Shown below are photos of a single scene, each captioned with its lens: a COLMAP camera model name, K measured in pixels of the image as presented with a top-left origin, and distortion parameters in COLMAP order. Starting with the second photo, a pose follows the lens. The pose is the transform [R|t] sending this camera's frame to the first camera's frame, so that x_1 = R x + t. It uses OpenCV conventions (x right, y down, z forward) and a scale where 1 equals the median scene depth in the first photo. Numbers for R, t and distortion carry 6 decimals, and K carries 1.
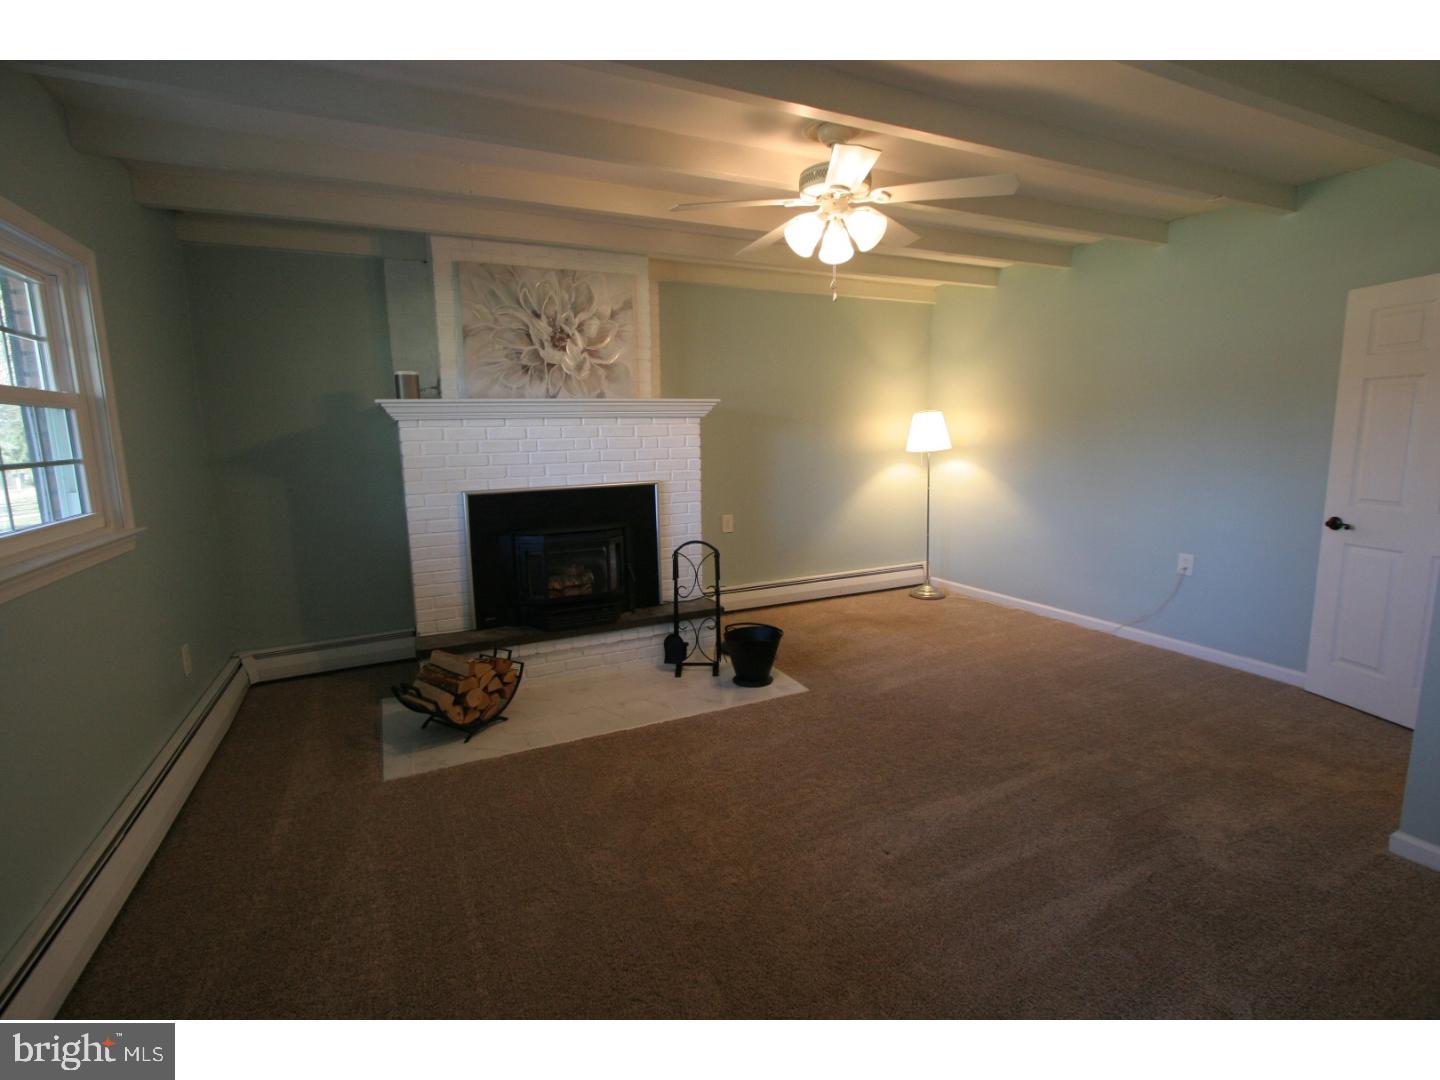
lens RADIAL K [[666.4, 0, 714.3], [0, 666.4, 532.3], [0, 0, 1]] dist [0.000647, -0.000124]
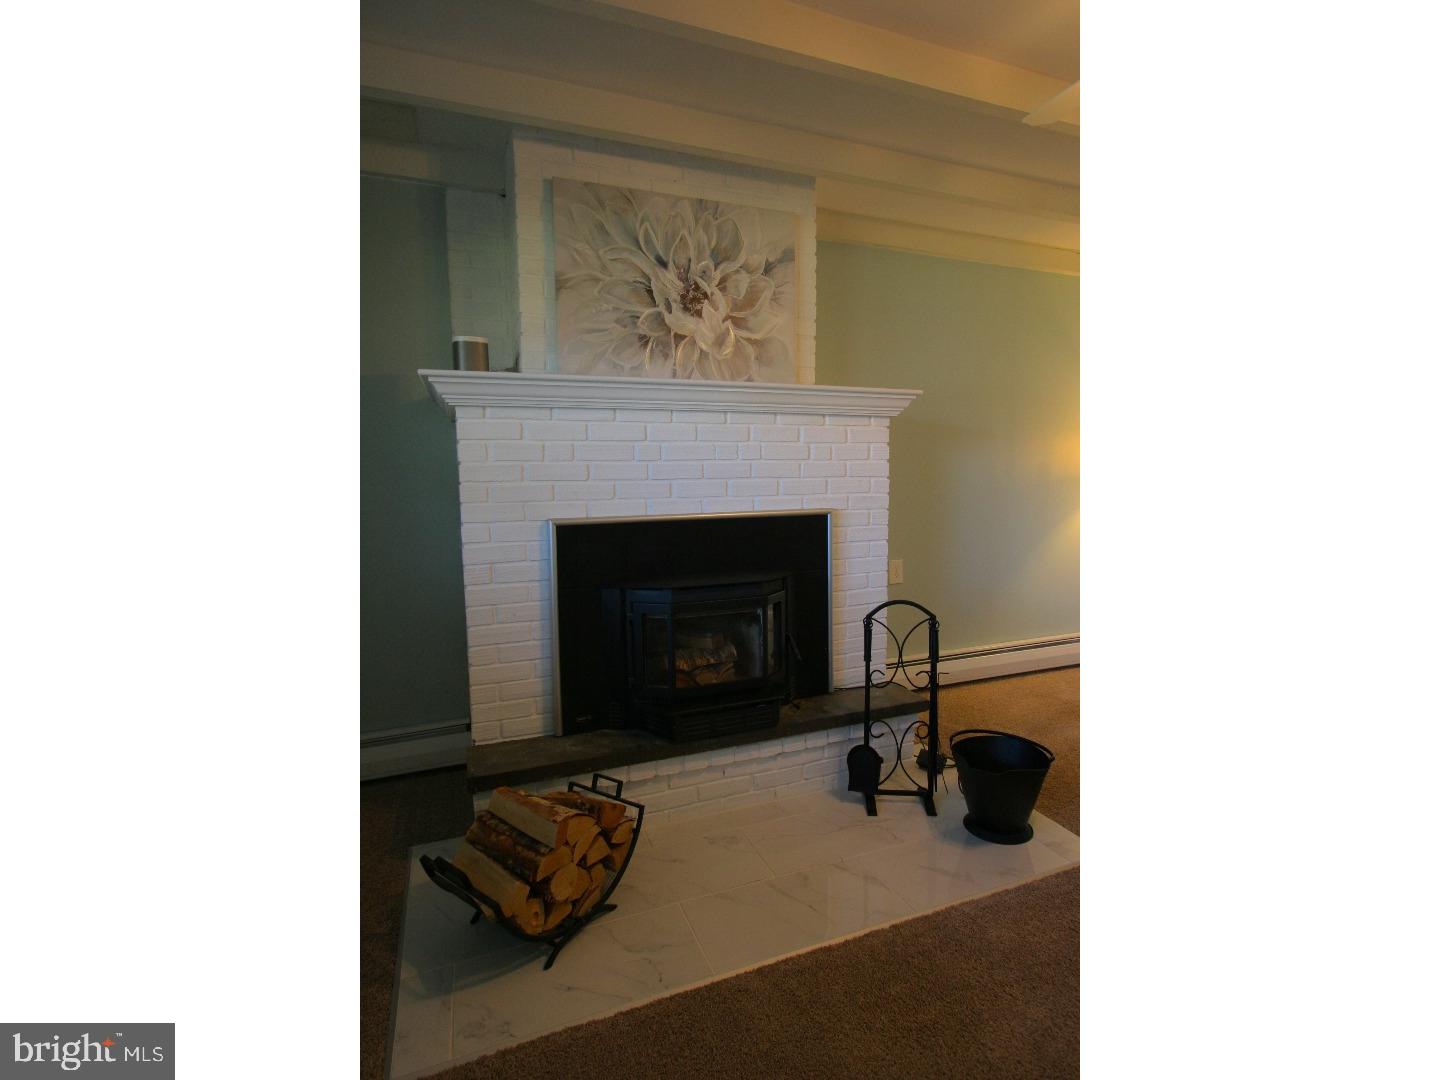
lens RADIAL K [[600.8, 0, 720.0], [0, 600.8, 540.0], [0, 0, 1]] dist [-0.001775, -0.000040]
pose [[0.998773, 0.011647, -0.048138, -0.175060], [-0.014328, 0.998343, -0.055727, -0.010784], [0.047409, 0.056348, 0.997285, 0.408896]]
